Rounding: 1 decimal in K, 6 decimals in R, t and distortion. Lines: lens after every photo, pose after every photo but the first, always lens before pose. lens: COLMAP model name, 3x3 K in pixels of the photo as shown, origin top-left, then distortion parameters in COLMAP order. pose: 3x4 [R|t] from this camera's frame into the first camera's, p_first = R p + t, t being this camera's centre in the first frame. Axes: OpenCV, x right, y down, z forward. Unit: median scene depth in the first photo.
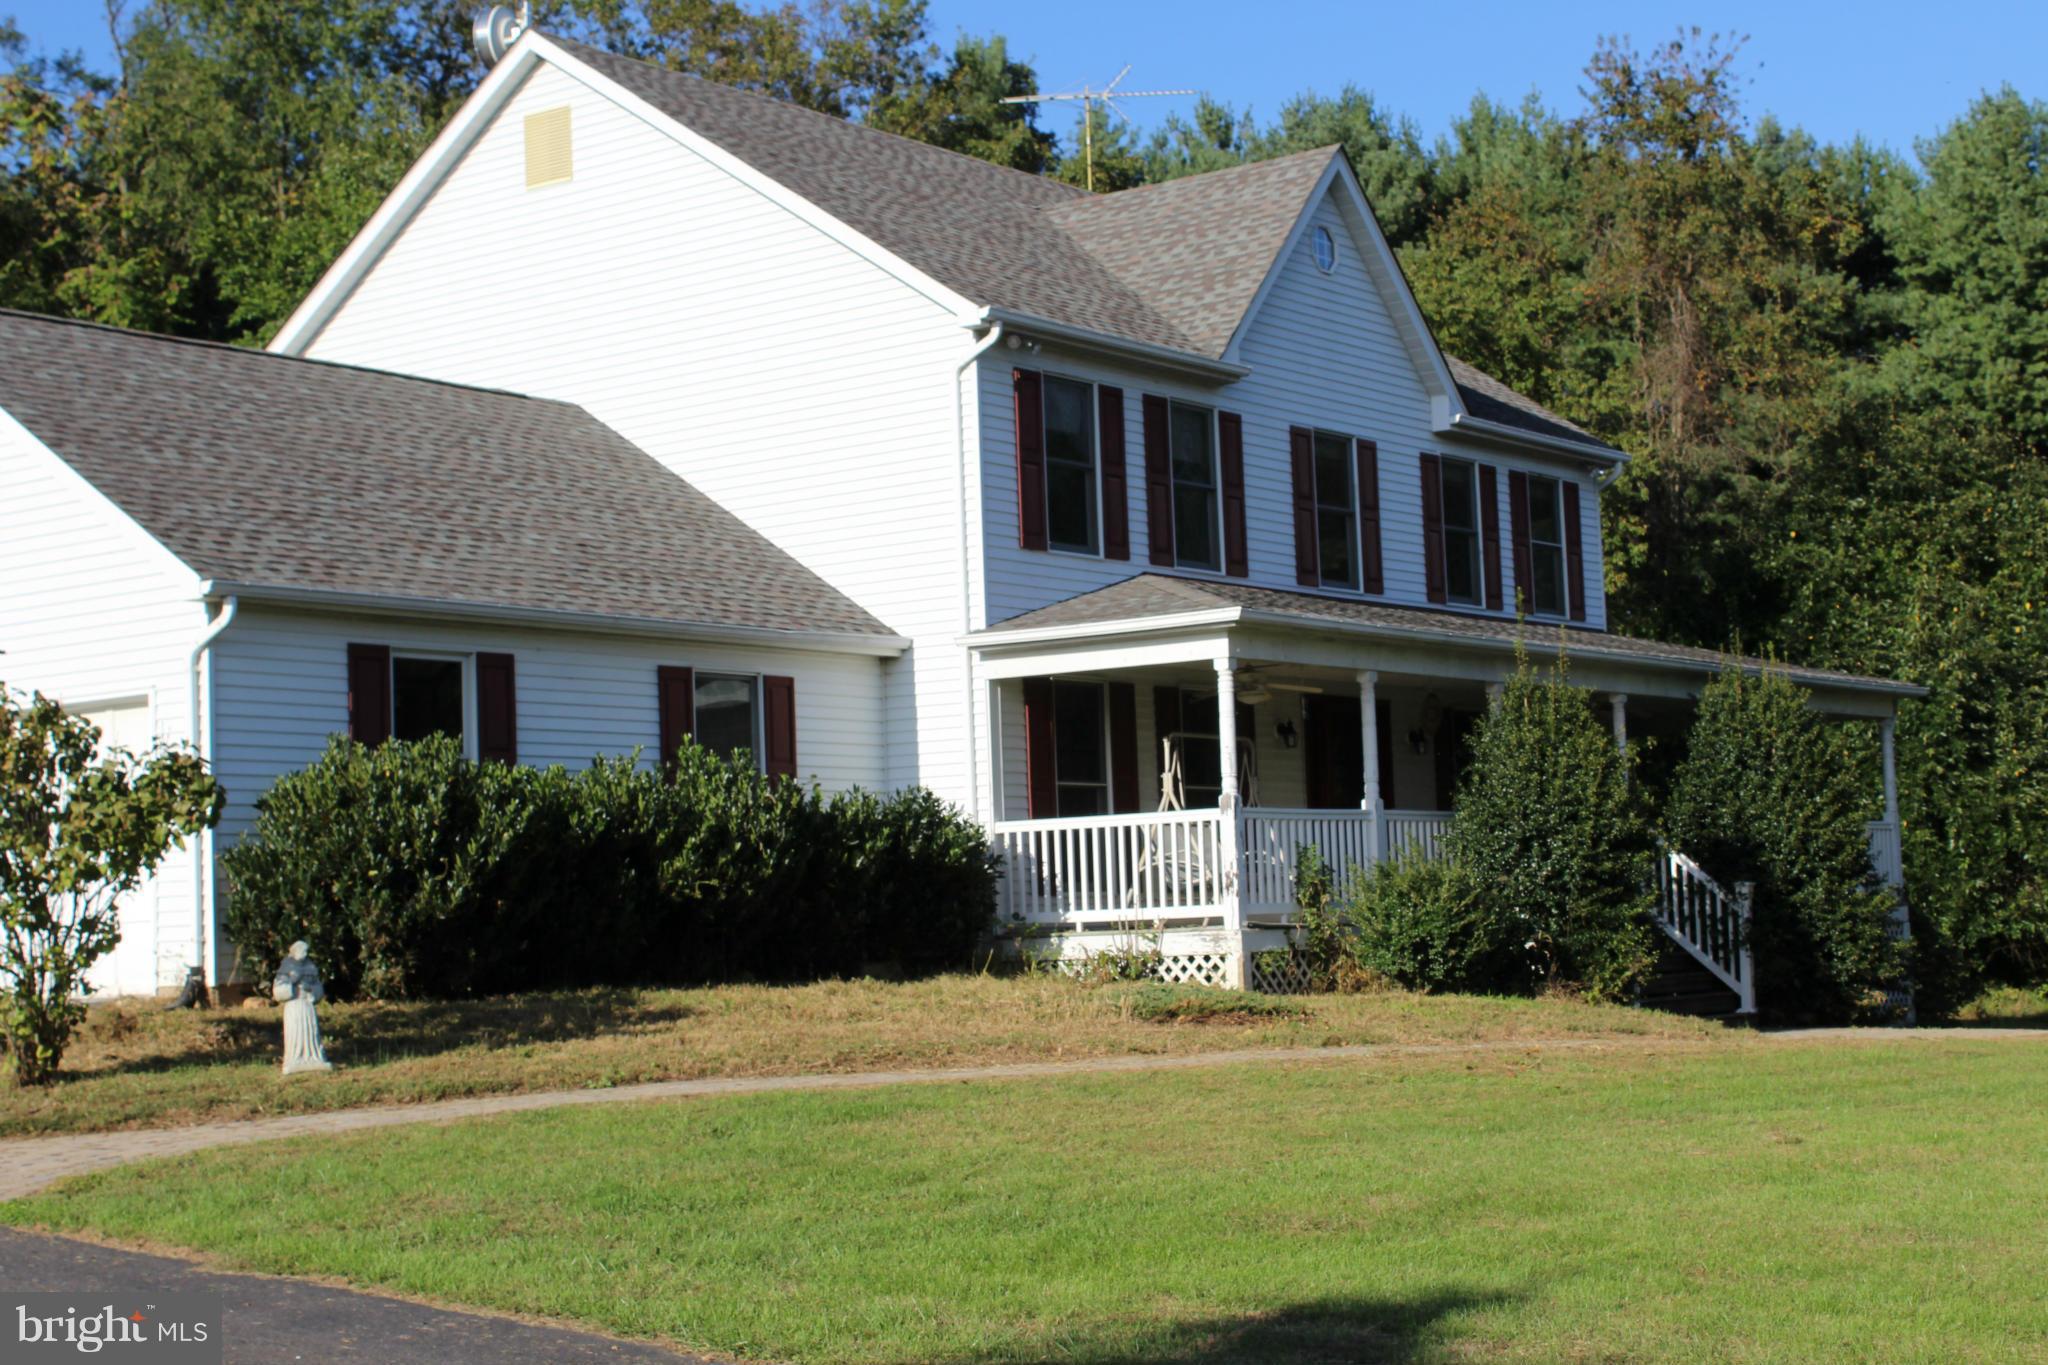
lens RADIAL K [[3229.8, 0, 1024.0], [0, 3229.8, 682.5], [0, 0, 1]] dist [-0.020555, 0.063222]
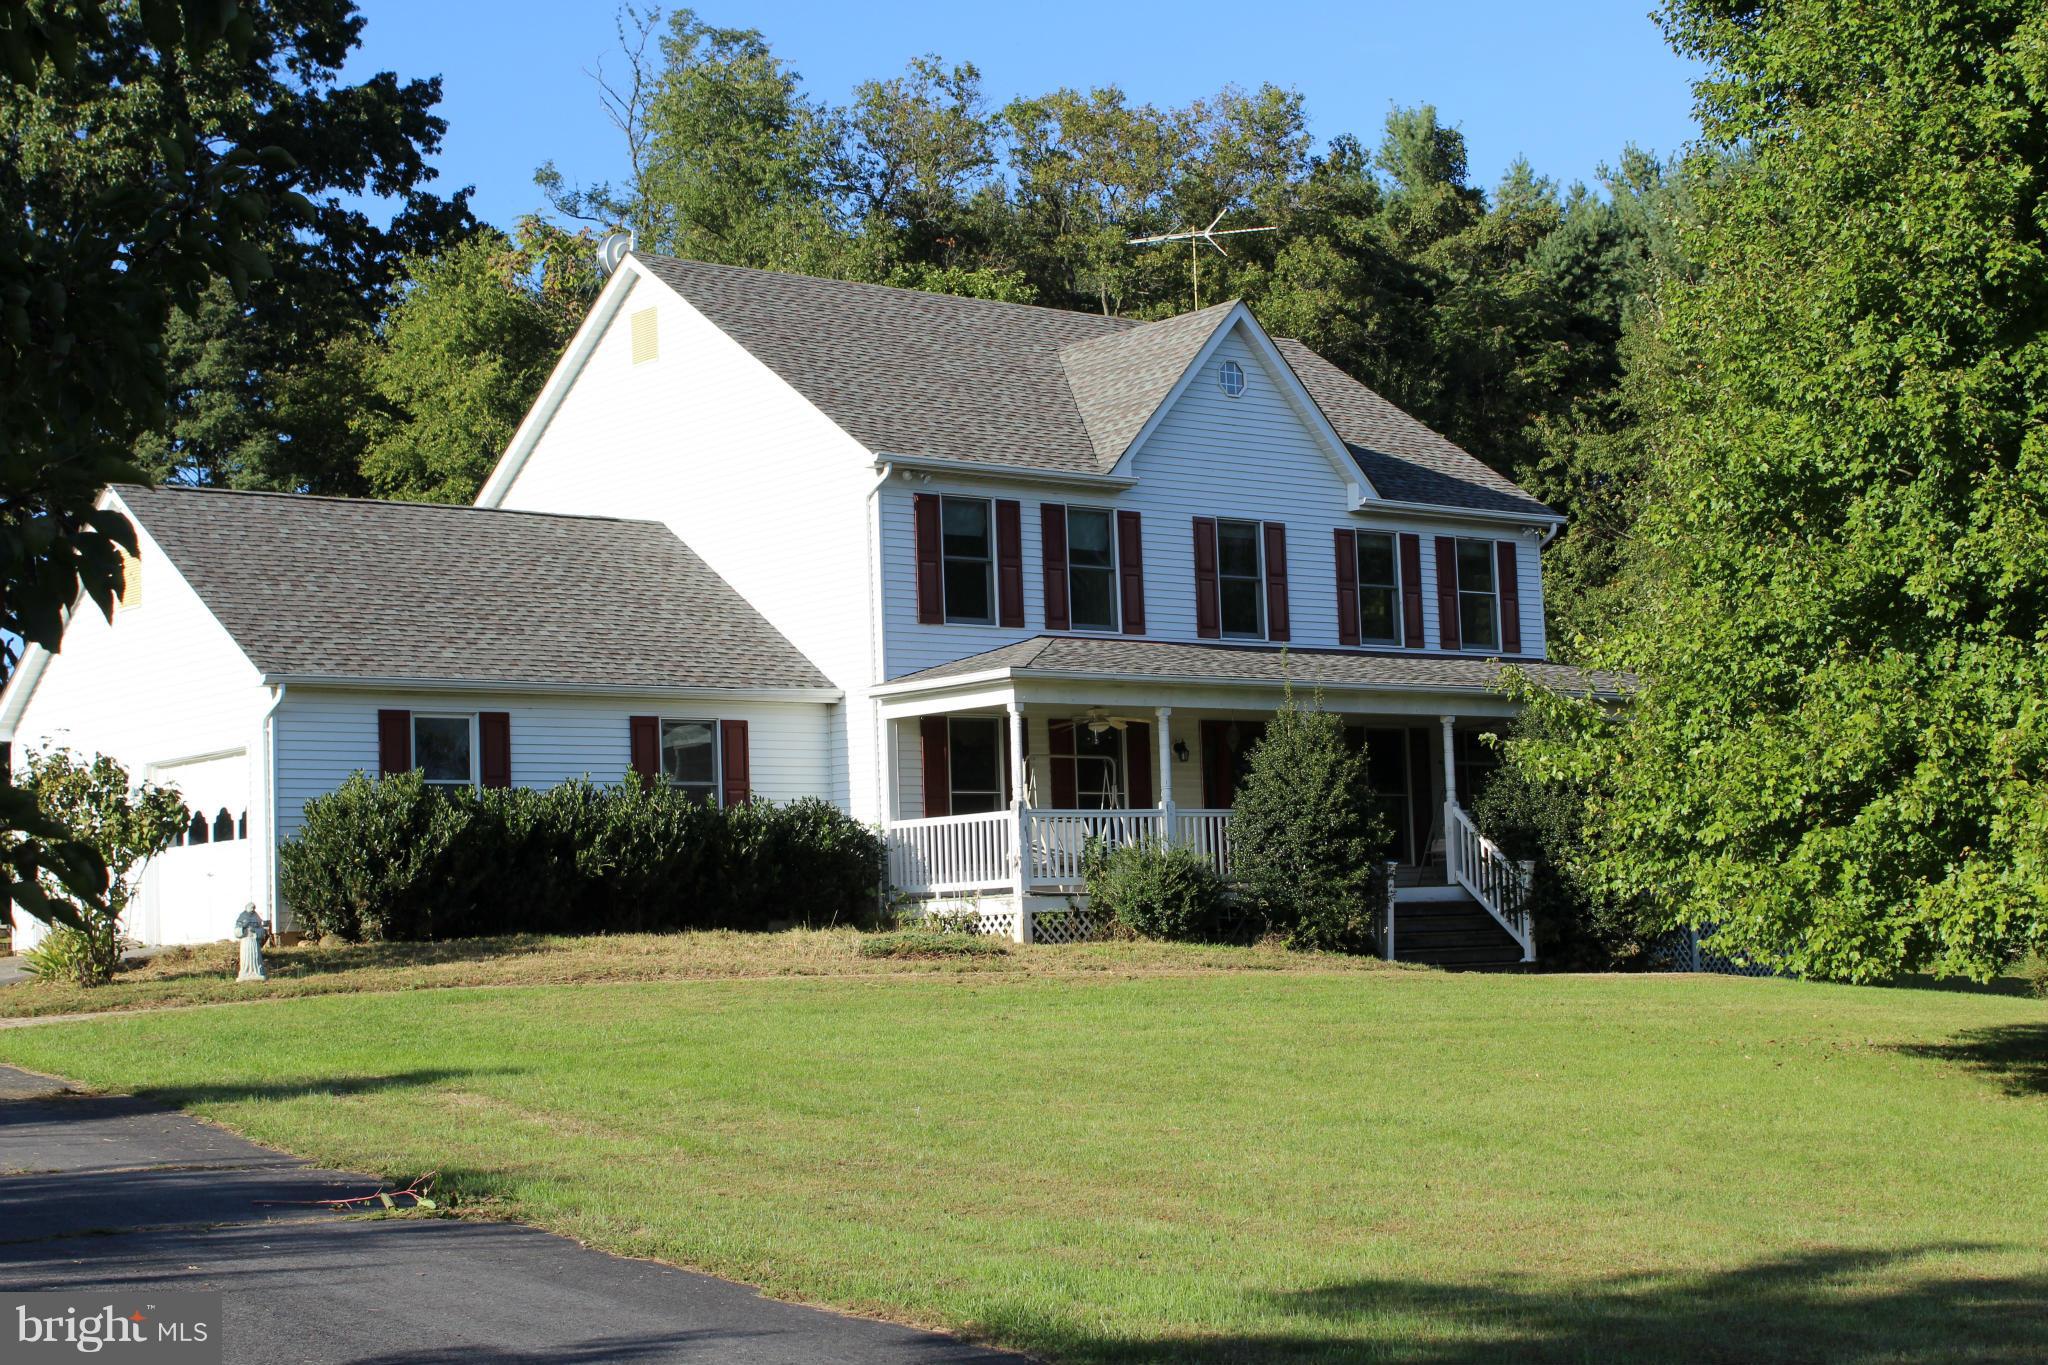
lens RADIAL K [[3229.8, 0, 1024.0], [0, 3229.8, 682.5], [0, 0, 1]] dist [-0.020555, 0.063222]
pose [[0.968243, -0.020459, -0.249174, 0.396719], [0.021342, 0.999772, 0.000846, -0.016750], [0.249100, -0.006137, 0.968458, -0.340462]]
